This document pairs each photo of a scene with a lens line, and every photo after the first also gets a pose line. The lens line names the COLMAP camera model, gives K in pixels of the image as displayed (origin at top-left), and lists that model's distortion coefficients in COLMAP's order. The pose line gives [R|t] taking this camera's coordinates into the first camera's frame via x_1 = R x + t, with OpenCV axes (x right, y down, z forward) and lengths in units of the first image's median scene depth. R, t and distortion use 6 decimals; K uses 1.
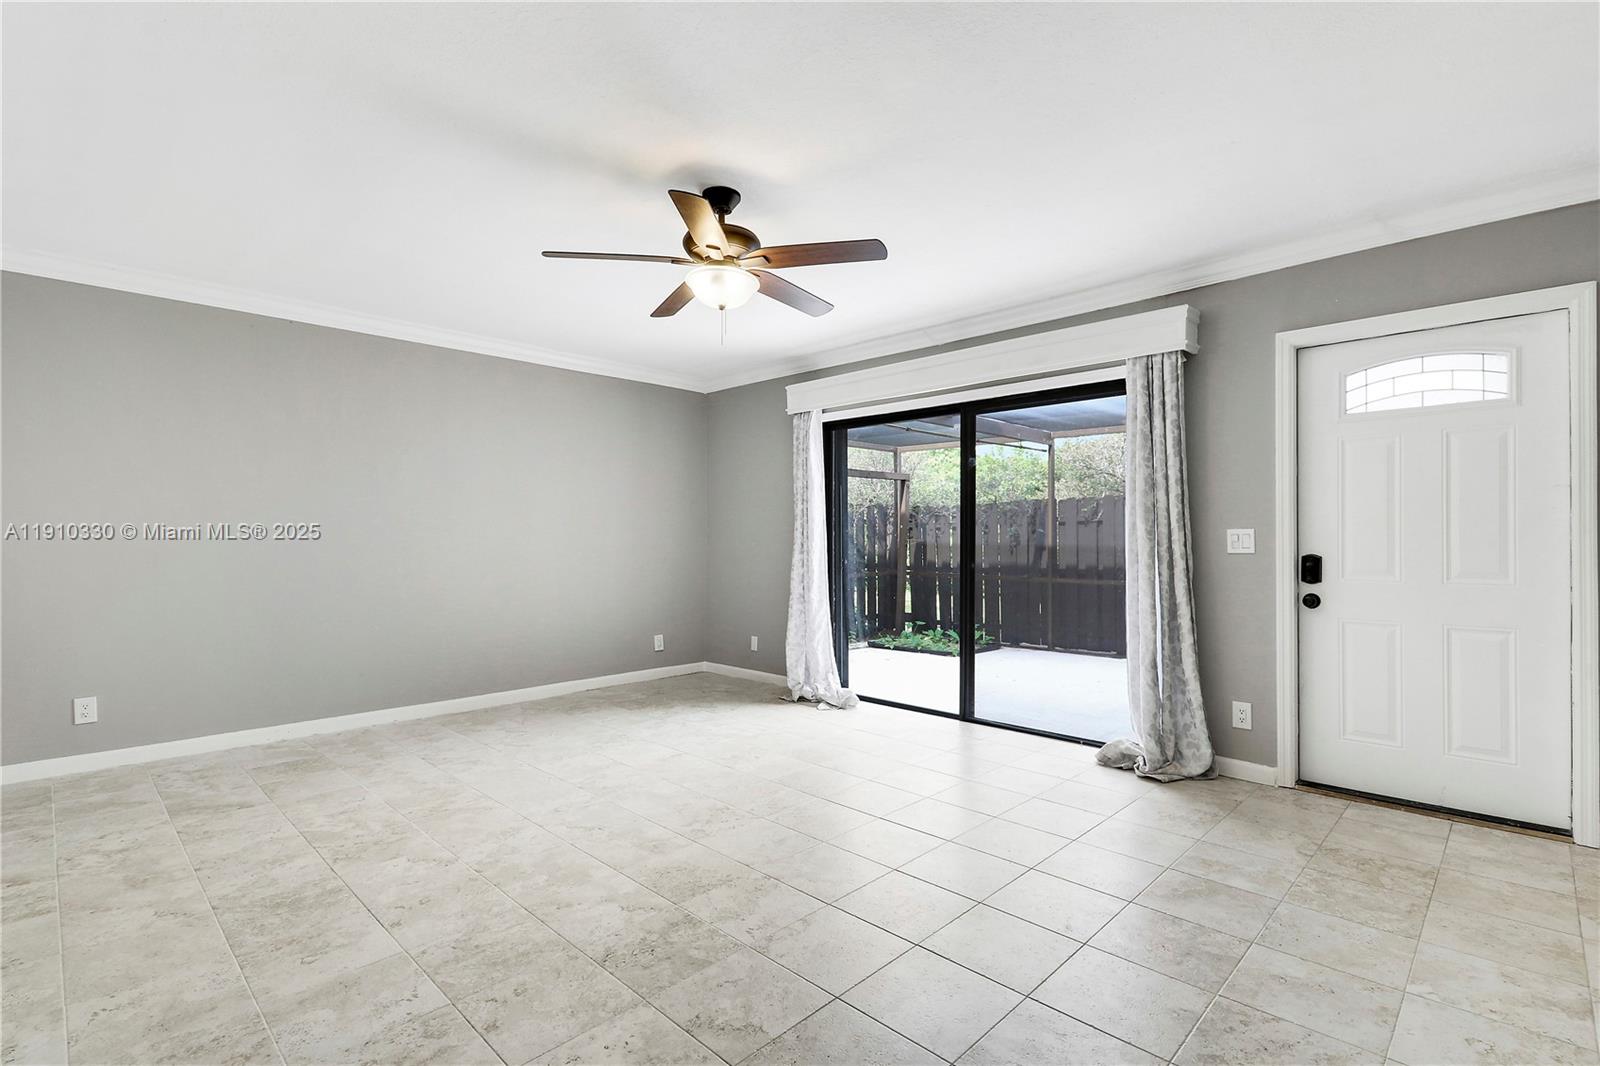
lens RADIAL K [[738.8, 0, 800.8], [0, 738.8, 535.6], [0, 0, 1]] dist [0.011812, -0.007516]
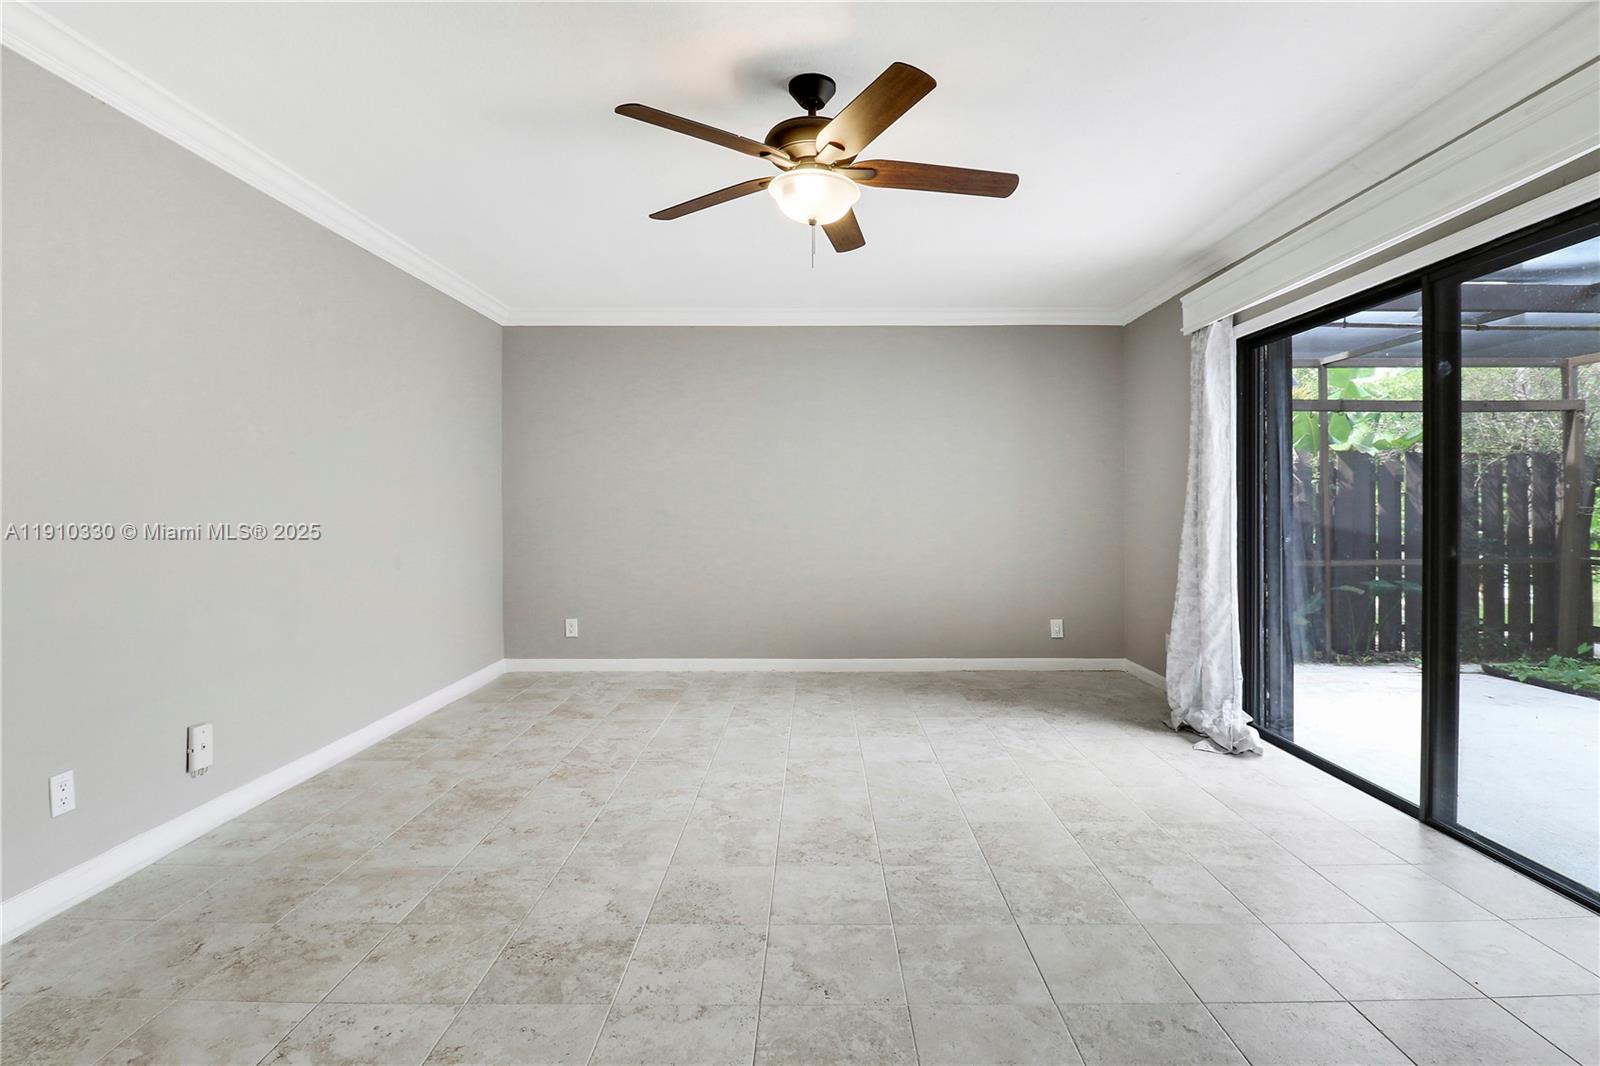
lens RADIAL K [[756.8, 0, 820.4], [0, 756.8, 497.7], [0, 0, 1]] dist [0.001157, -0.012291]
pose [[0.705567, -0.006850, -0.708610, 0.465065], [0.001677, 0.999967, -0.007997, 0.004038], [0.708642, 0.004454, 0.705555, 0.393971]]
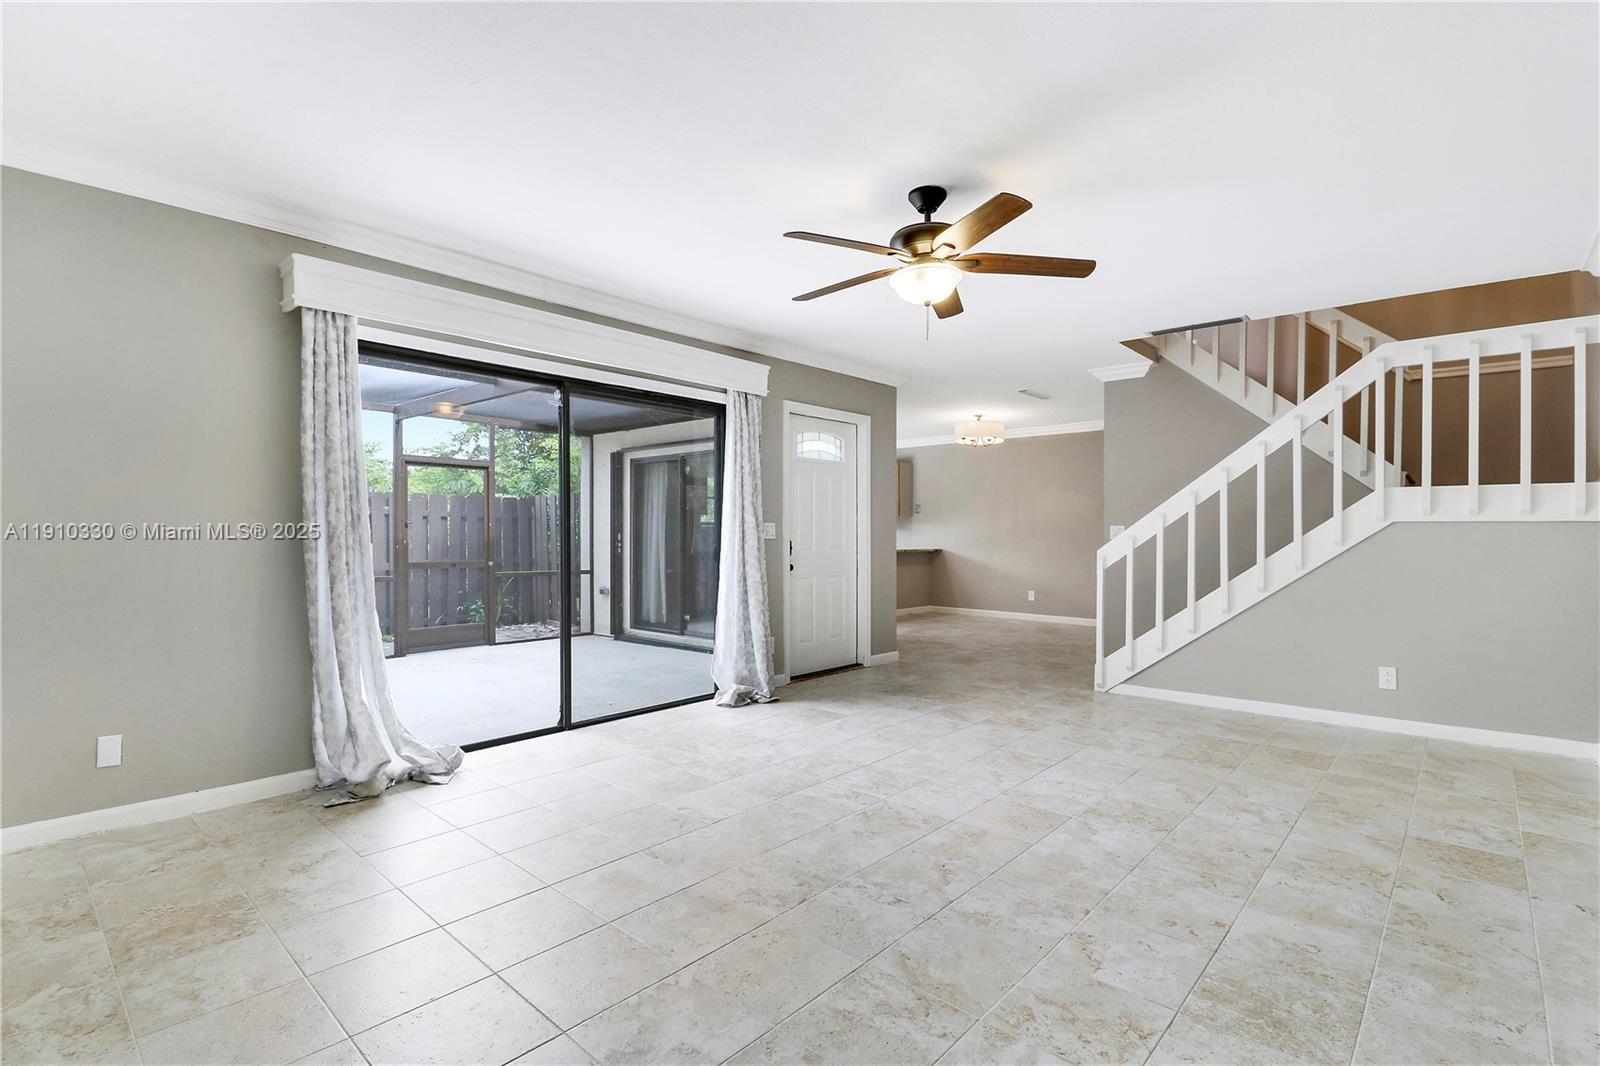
lens RADIAL K [[756.8, 0, 807.0], [0, 756.8, 540.1], [0, 0, 1]] dist [0.001157, -0.012291]
pose [[-0.046557, -0.010984, 0.998855, -1.092734], [-0.004852, 0.999930, 0.010769, 0.009823], [-0.998904, -0.004345, -0.046607, 1.155453]]
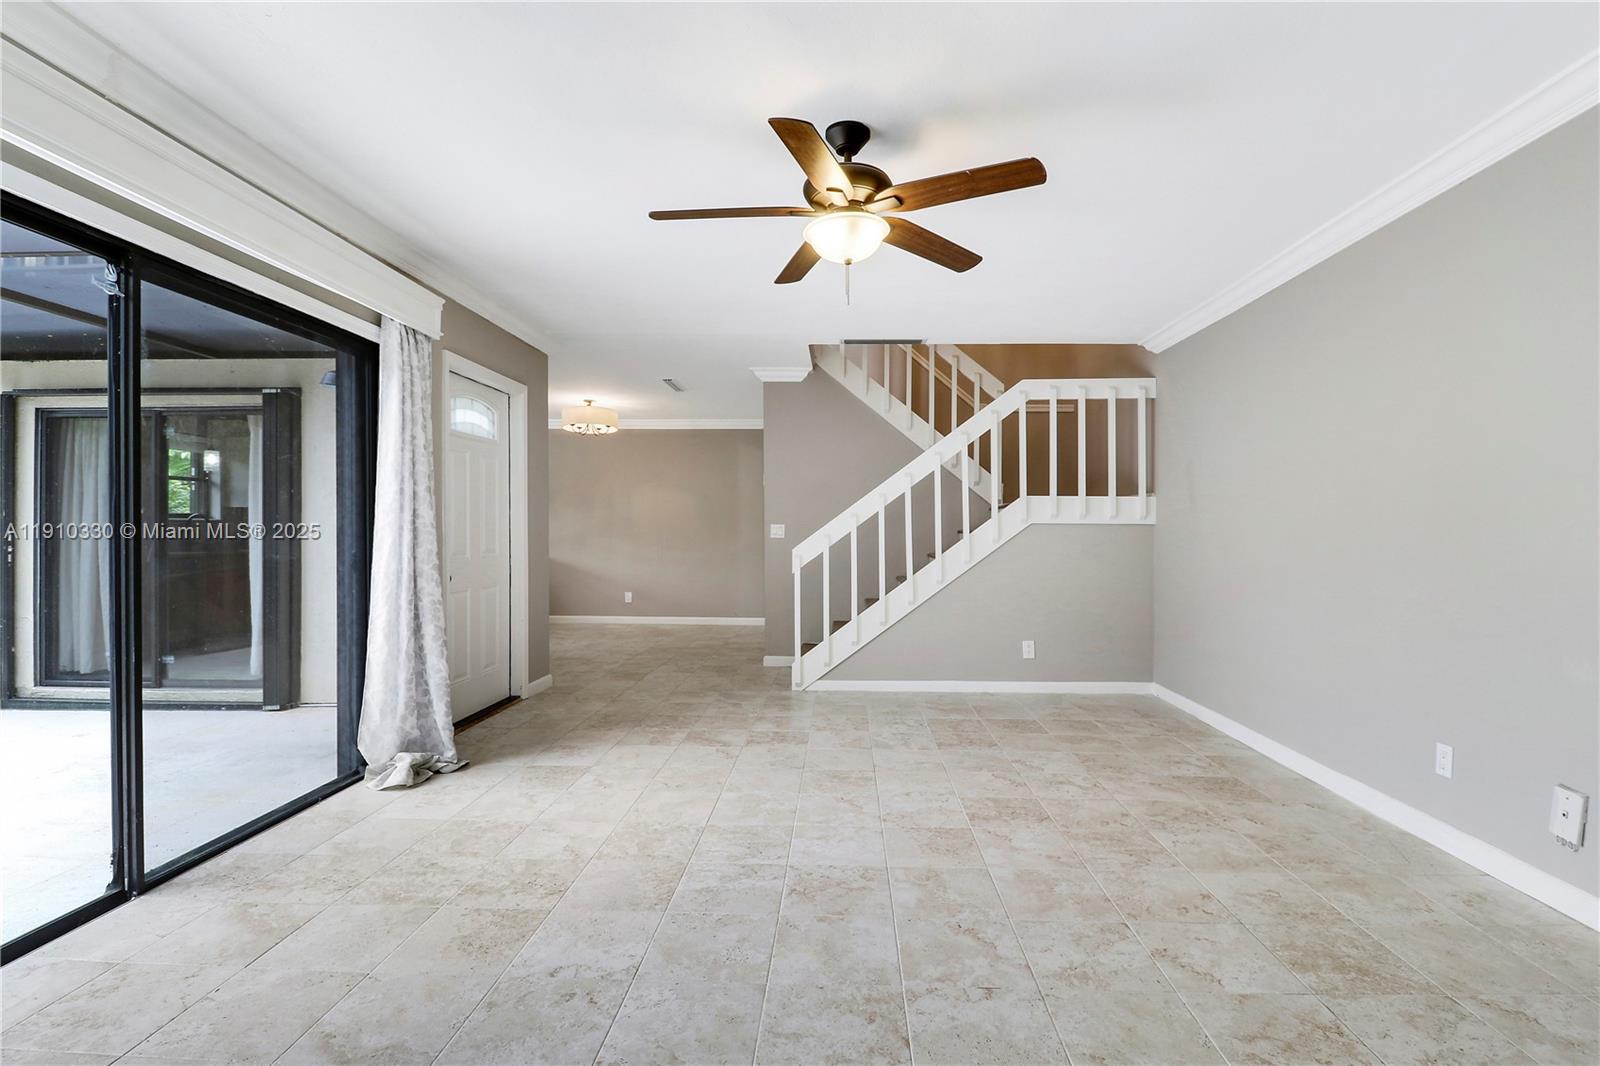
lens RADIAL K [[756.8, 0, 829.1], [0, 756.8, 526.3], [0, 0, 1]] dist [0.001157, -0.012291]
pose [[-0.687254, 0.000825, 0.726417, -0.696013], [-0.007339, 0.999940, -0.008079, 0.010038], [-0.726380, -0.010883, -0.687207, 1.547389]]
